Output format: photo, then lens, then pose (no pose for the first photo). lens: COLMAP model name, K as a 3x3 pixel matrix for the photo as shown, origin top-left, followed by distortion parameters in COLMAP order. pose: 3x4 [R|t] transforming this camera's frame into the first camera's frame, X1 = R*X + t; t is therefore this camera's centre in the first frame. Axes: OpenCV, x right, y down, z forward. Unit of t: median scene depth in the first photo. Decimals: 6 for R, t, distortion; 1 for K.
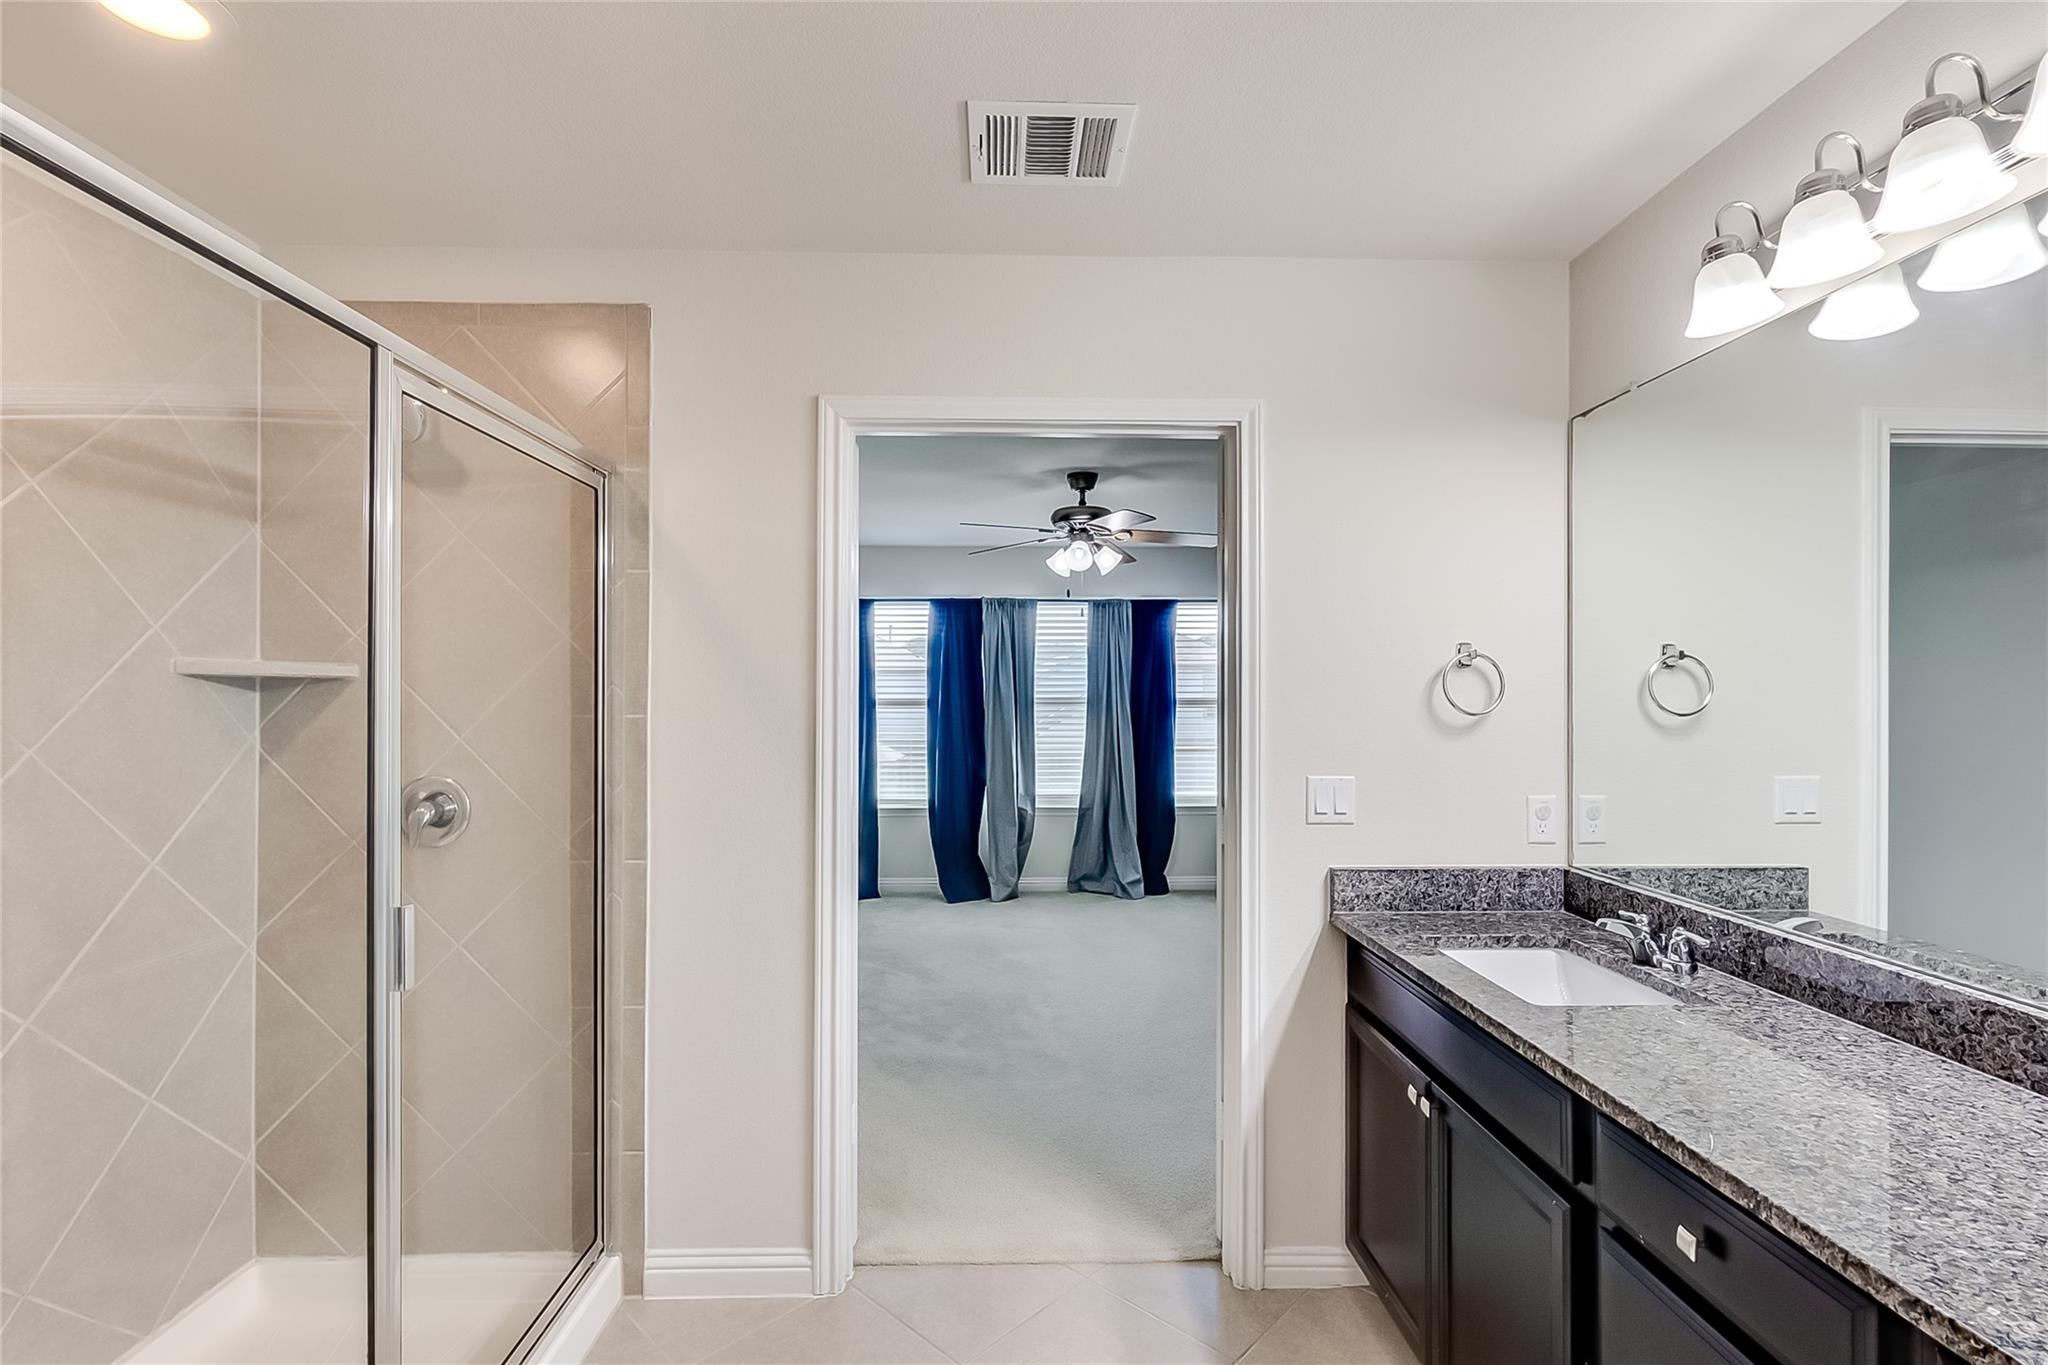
lens RADIAL K [[921.1, 0, 1018.8], [0, 921.1, 691.4], [0, 0, 1]] dist [0.004000, -0.001007]
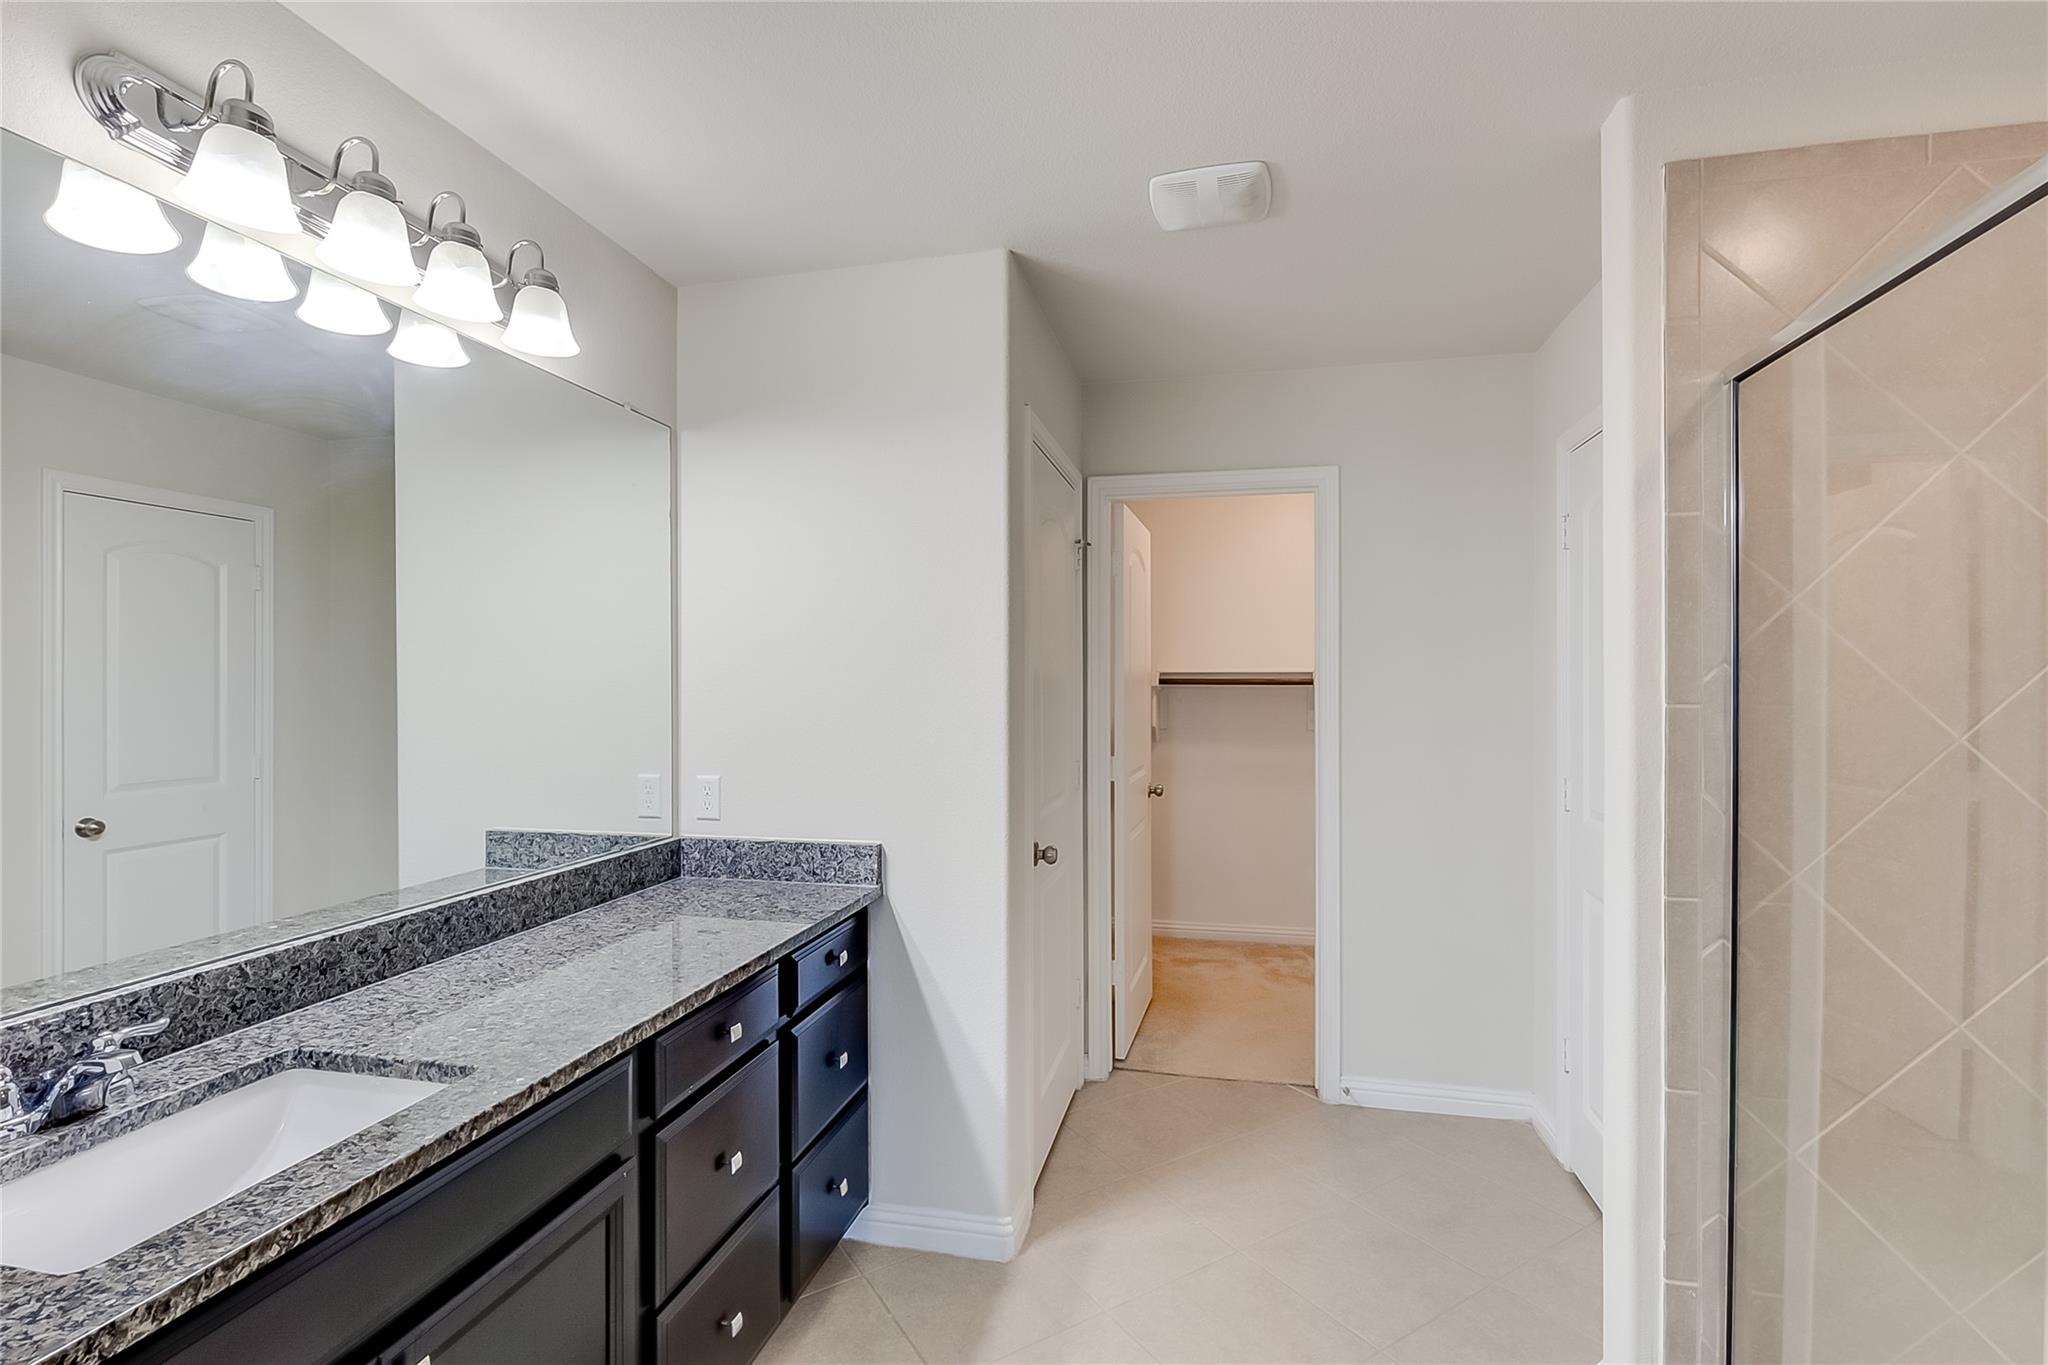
lens RADIAL K [[921.1, 0, 1030.4], [0, 921.1, 682.3], [0, 0, 1]] dist [0.004000, -0.001007]
pose [[-0.968138, 0.005931, 0.250346, -0.106606], [0.005798, 0.999982, -0.001272, 0.016750], [-0.250349, 0.000220, -0.968156, 1.880020]]
